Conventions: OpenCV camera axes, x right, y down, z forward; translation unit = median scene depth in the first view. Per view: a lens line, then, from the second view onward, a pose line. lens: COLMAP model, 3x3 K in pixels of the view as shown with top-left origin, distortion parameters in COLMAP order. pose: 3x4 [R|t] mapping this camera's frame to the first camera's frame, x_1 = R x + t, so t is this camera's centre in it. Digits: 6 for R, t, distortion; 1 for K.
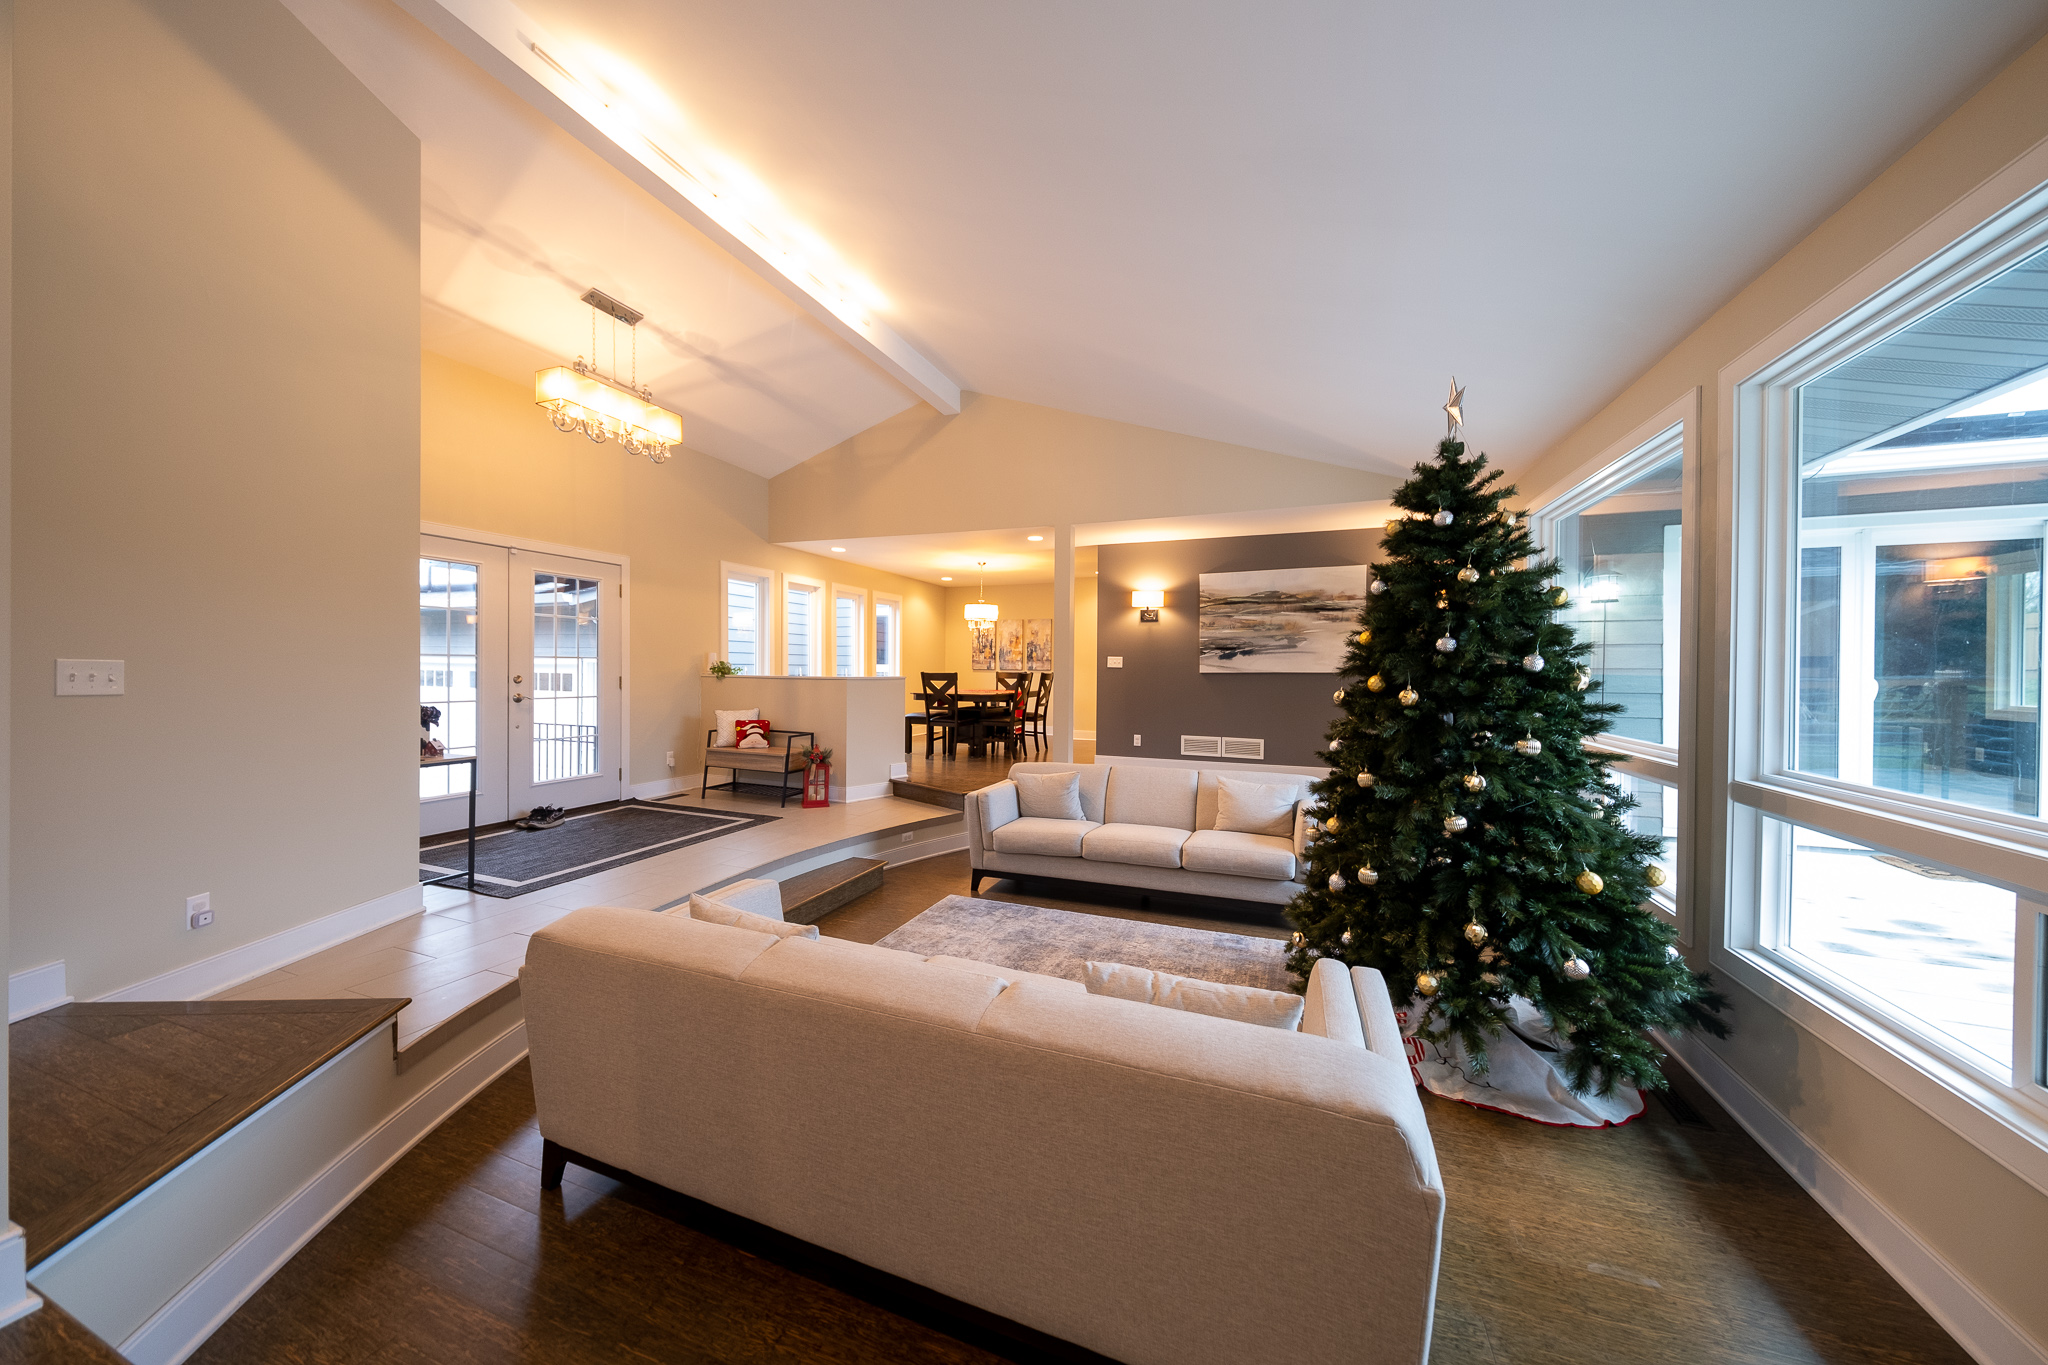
lens RADIAL K [[691.7, 0, 1021.7], [0, 691.7, 672.9], [0, 0, 1]] dist [0.016536, -0.000045]
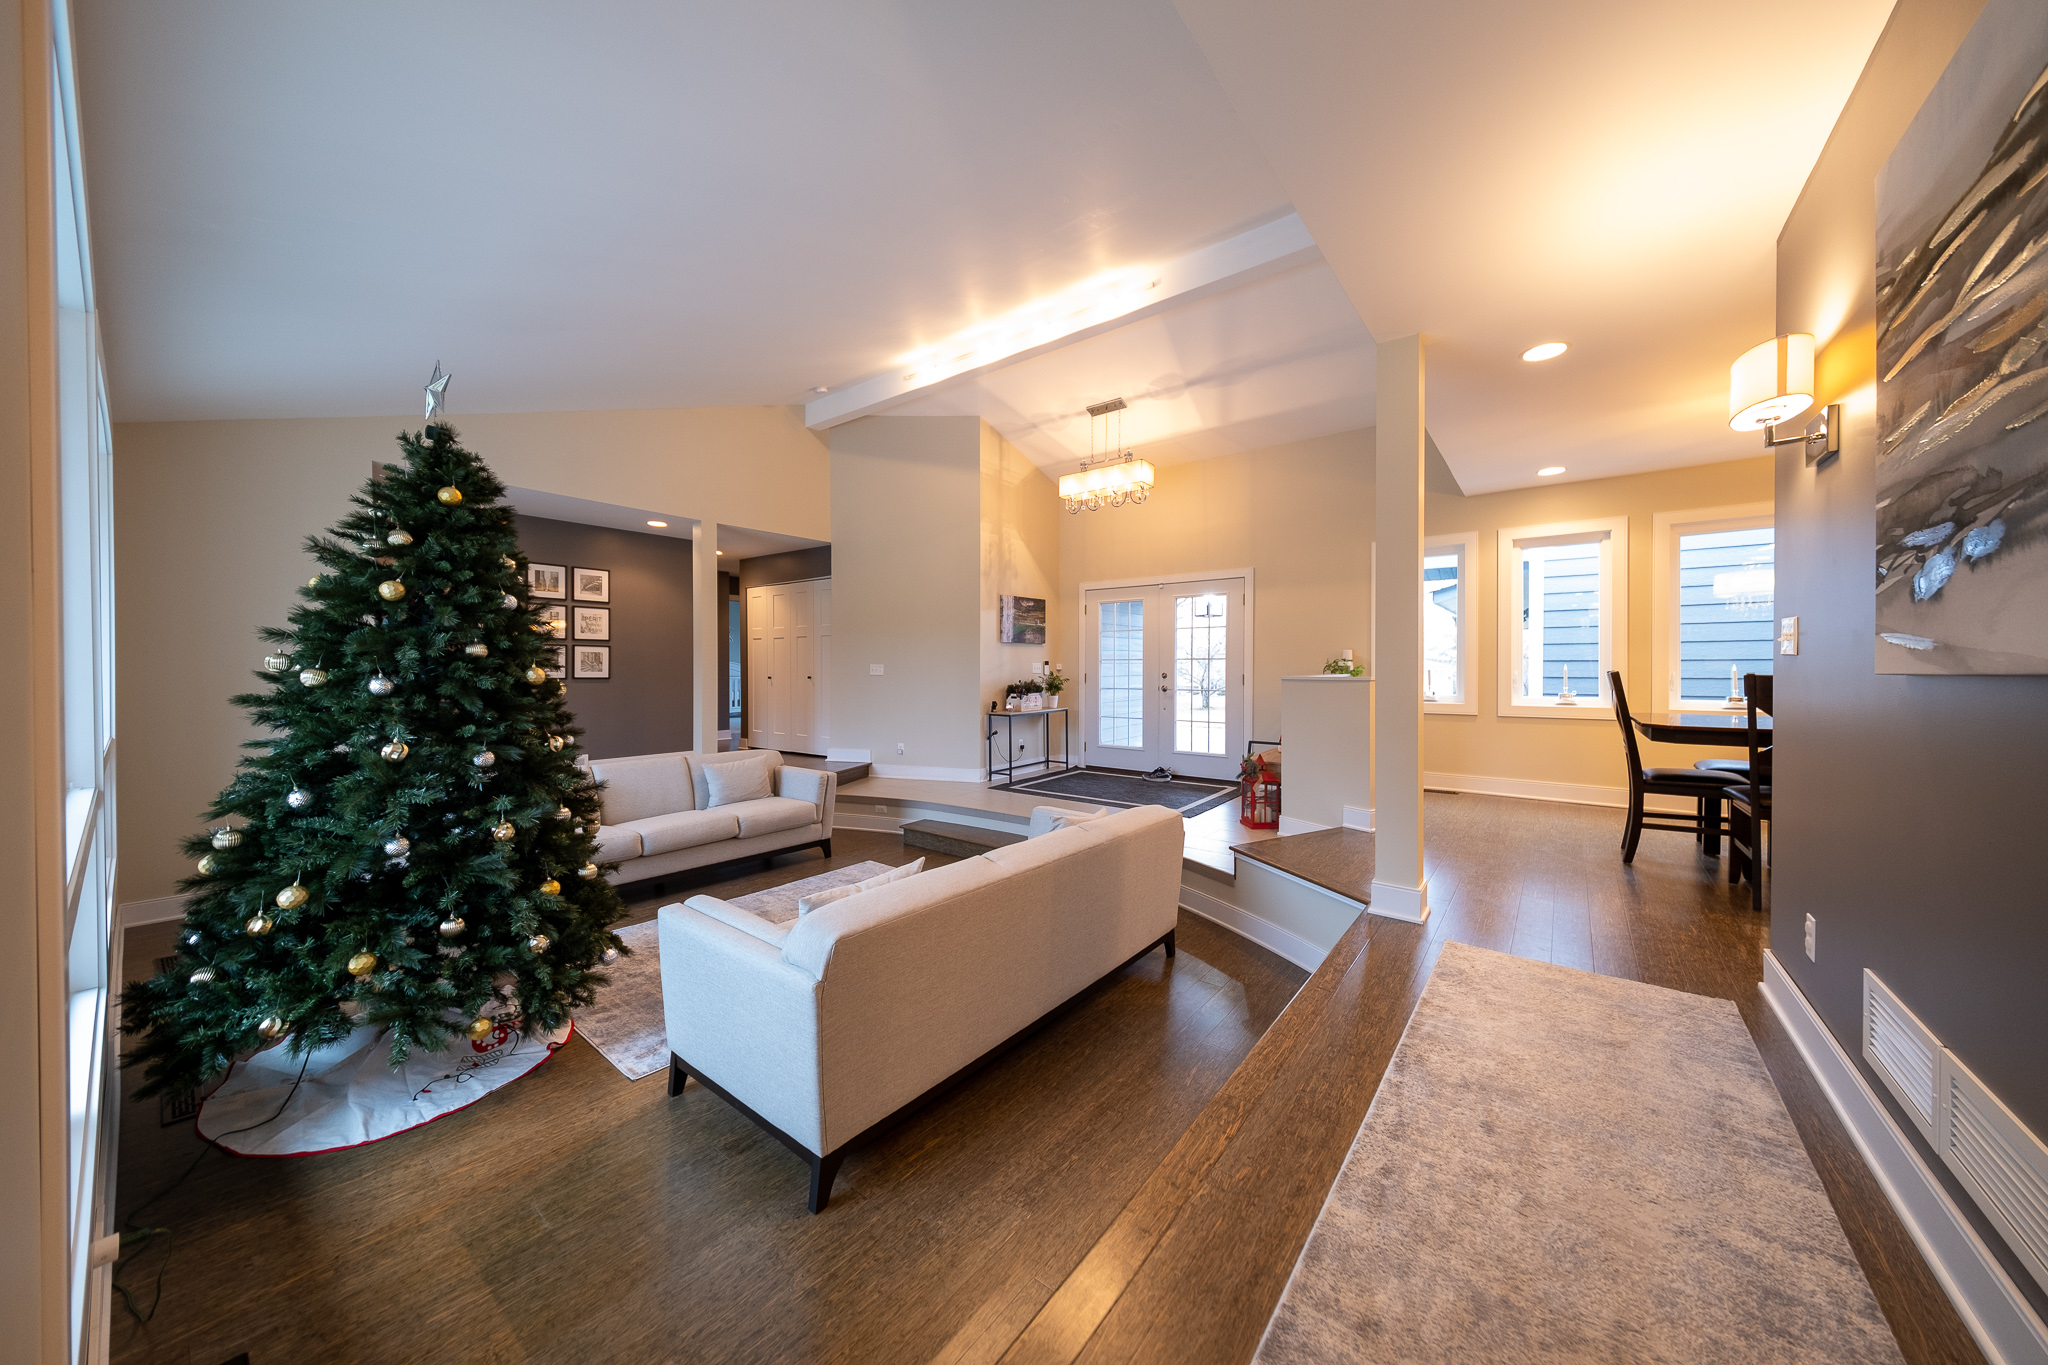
lens RADIAL K [[691.7, 0, 1021.7], [0, 691.7, 672.9], [0, 0, 1]] dist [0.016536, -0.000045]
pose [[-0.287627, -0.002444, -0.957739, 0.905358], [-0.007701, 0.999970, -0.000239, 0.008524], [0.957711, 0.007307, -0.287638, 1.430384]]
